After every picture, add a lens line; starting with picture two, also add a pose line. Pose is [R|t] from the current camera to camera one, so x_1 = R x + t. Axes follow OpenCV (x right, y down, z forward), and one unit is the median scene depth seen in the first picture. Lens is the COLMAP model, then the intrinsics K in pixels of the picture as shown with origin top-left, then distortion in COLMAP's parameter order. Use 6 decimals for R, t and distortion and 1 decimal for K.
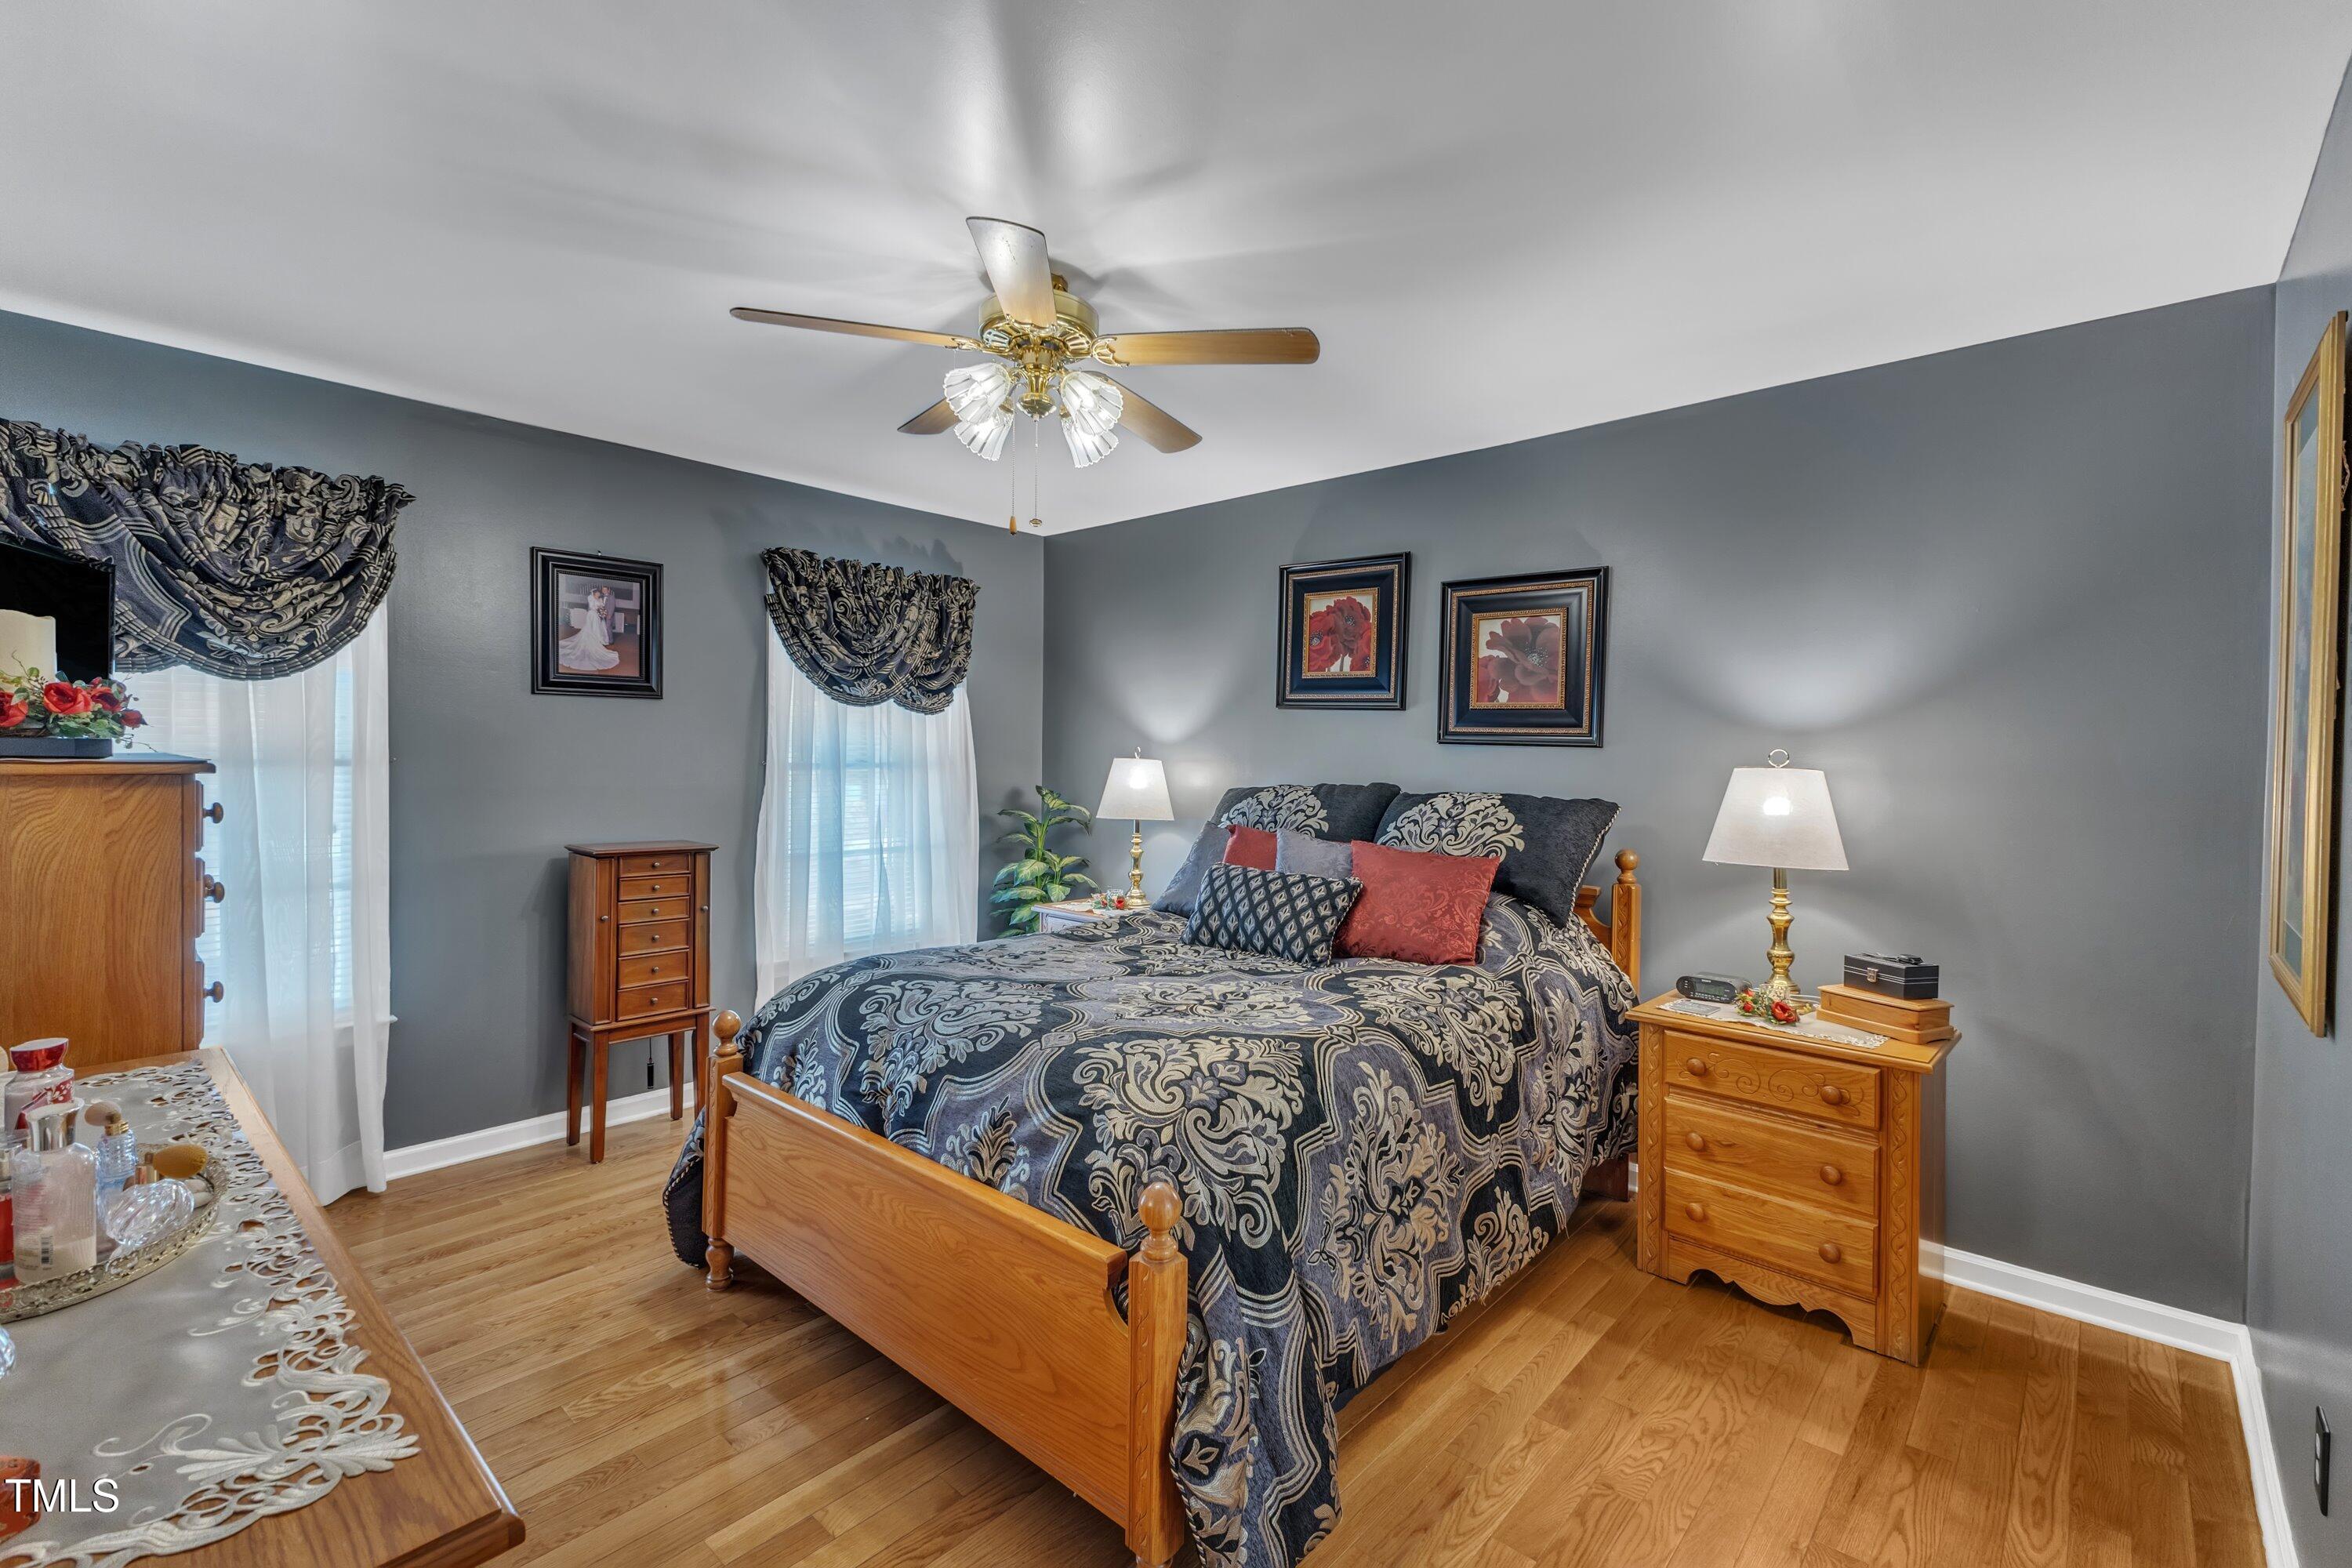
lens RADIAL K [[1018.0, 0, 1182.4], [0, 1018.0, 775.6], [0, 0, 1]] dist [0.018515, -0.005863]
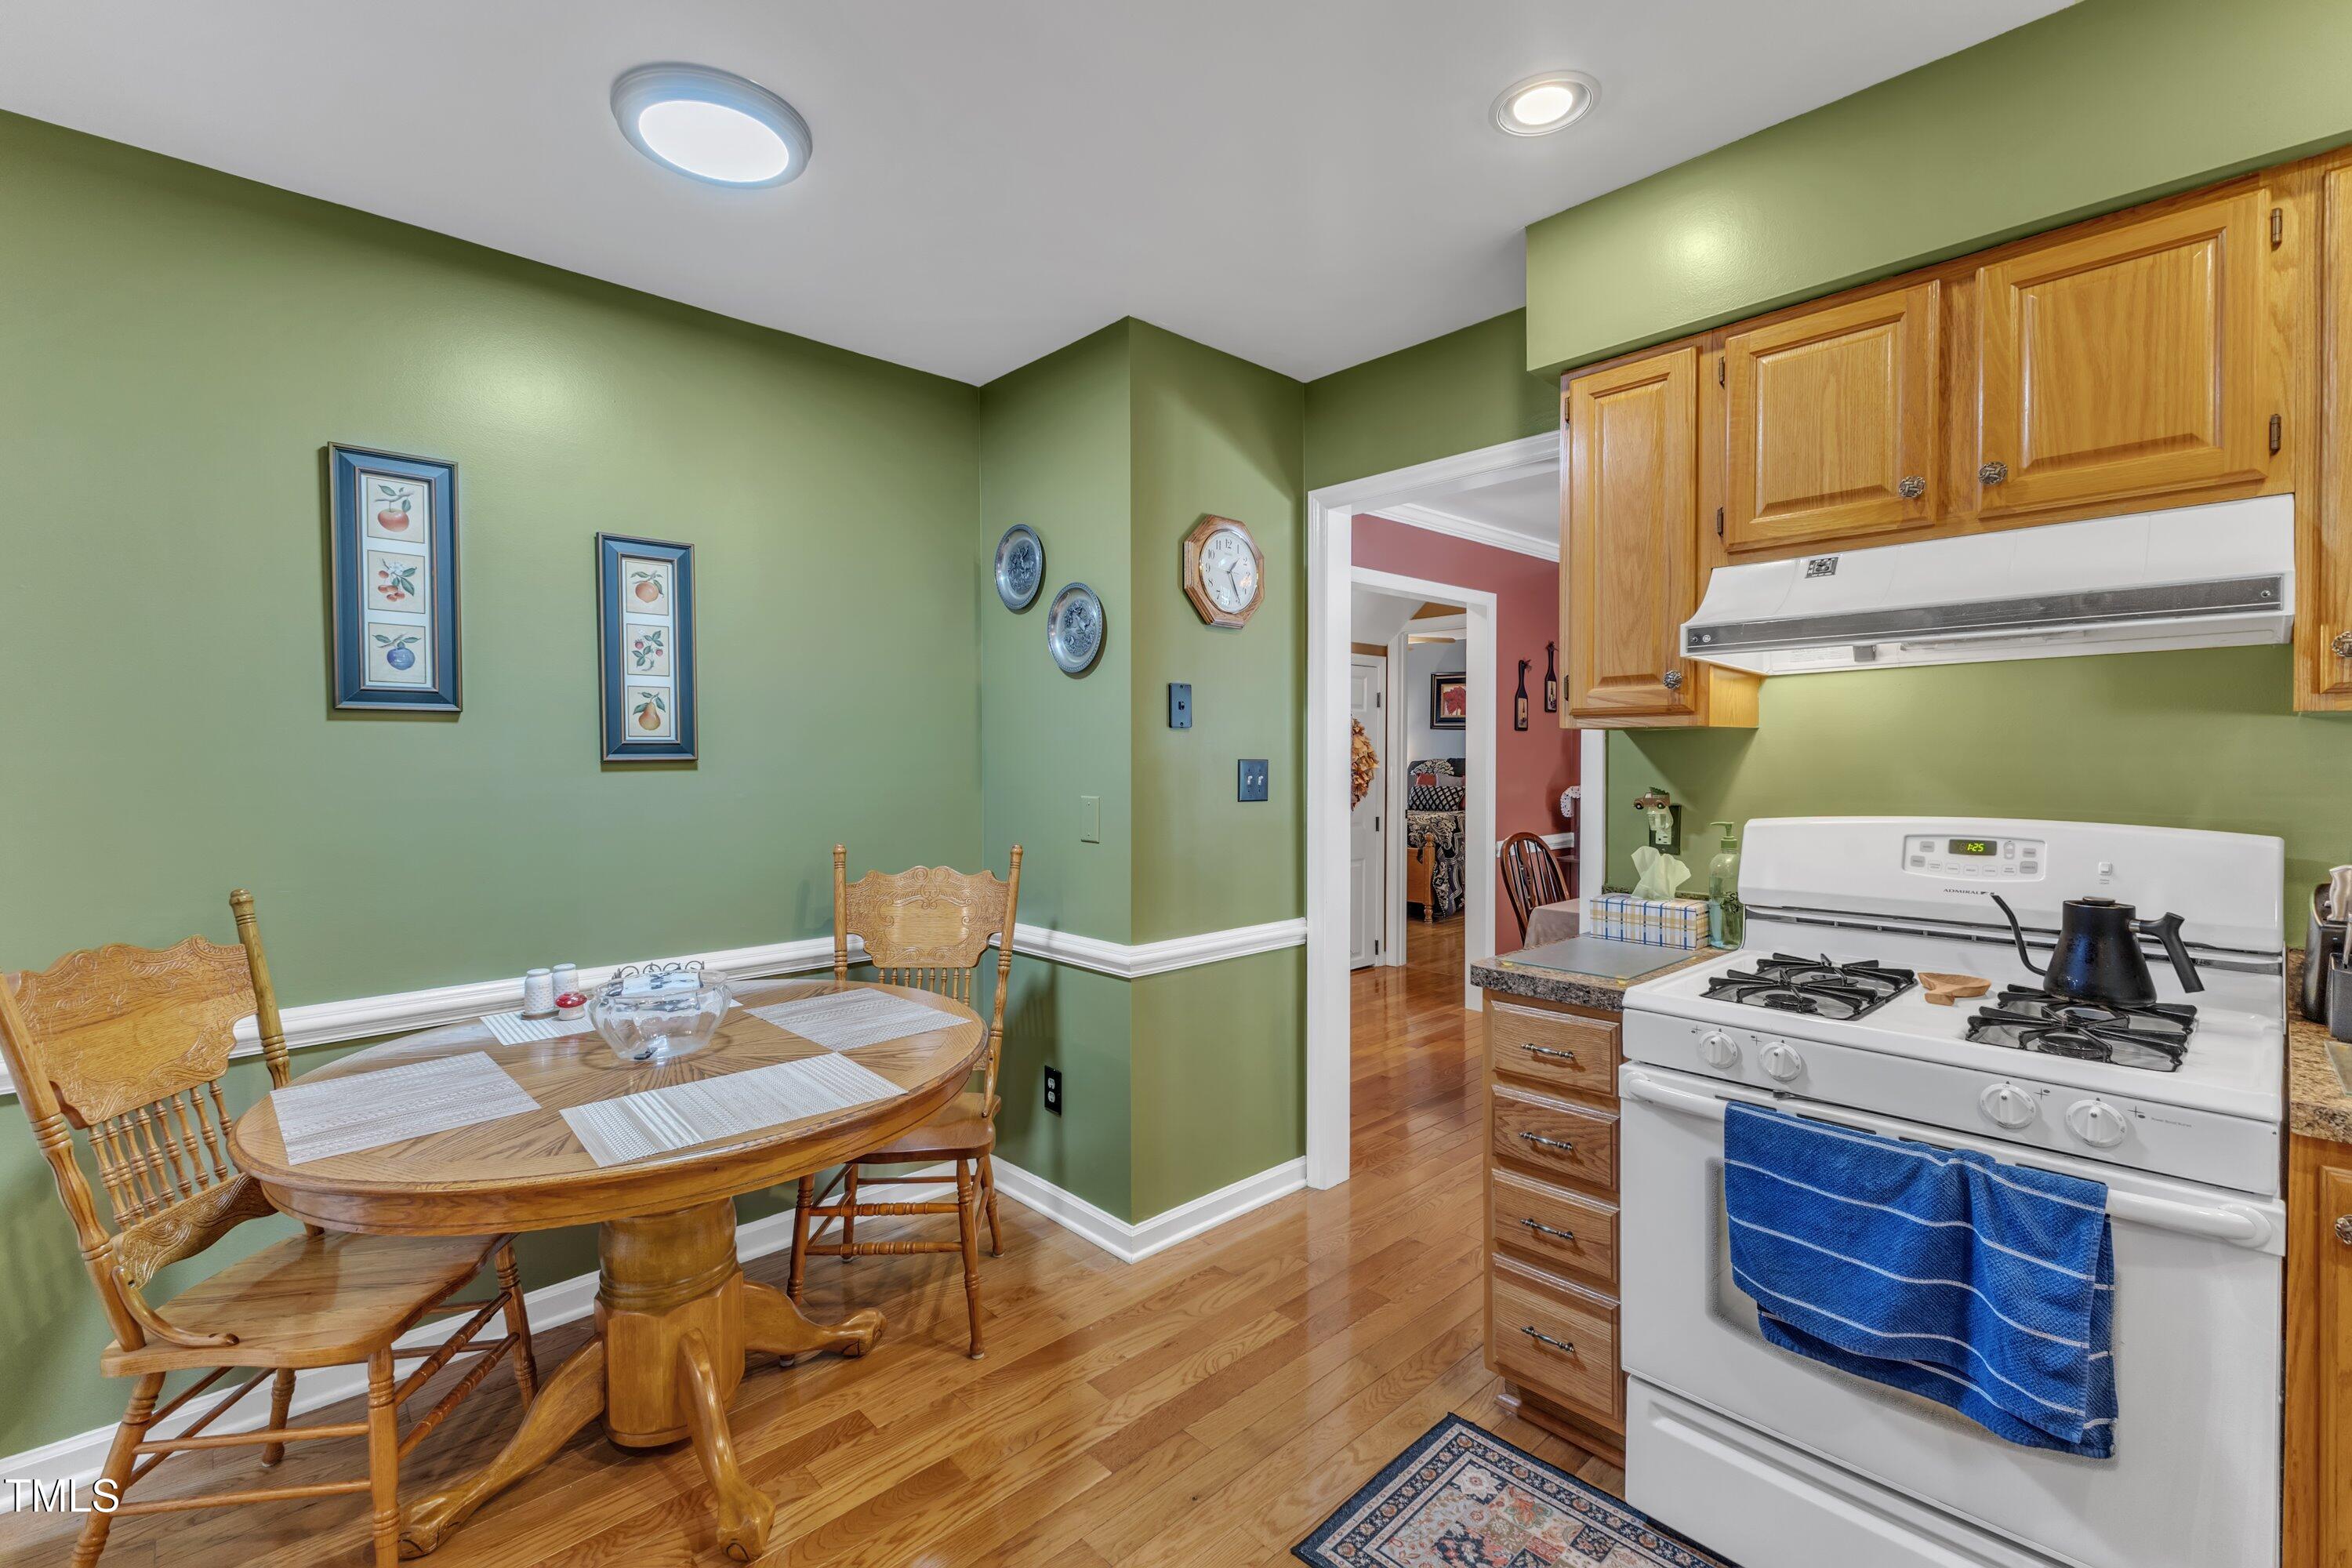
lens RADIAL K [[1018.0, 0, 1182.4], [0, 1018.0, 775.6], [0, 0, 1]] dist [0.018515, -0.005863]
pose [[0.996379, -0.009913, -0.084444, -0.367771], [0.010181, 0.999944, 0.002753, 0.042450], [0.084412, -0.003602, 0.996424, -1.876252]]
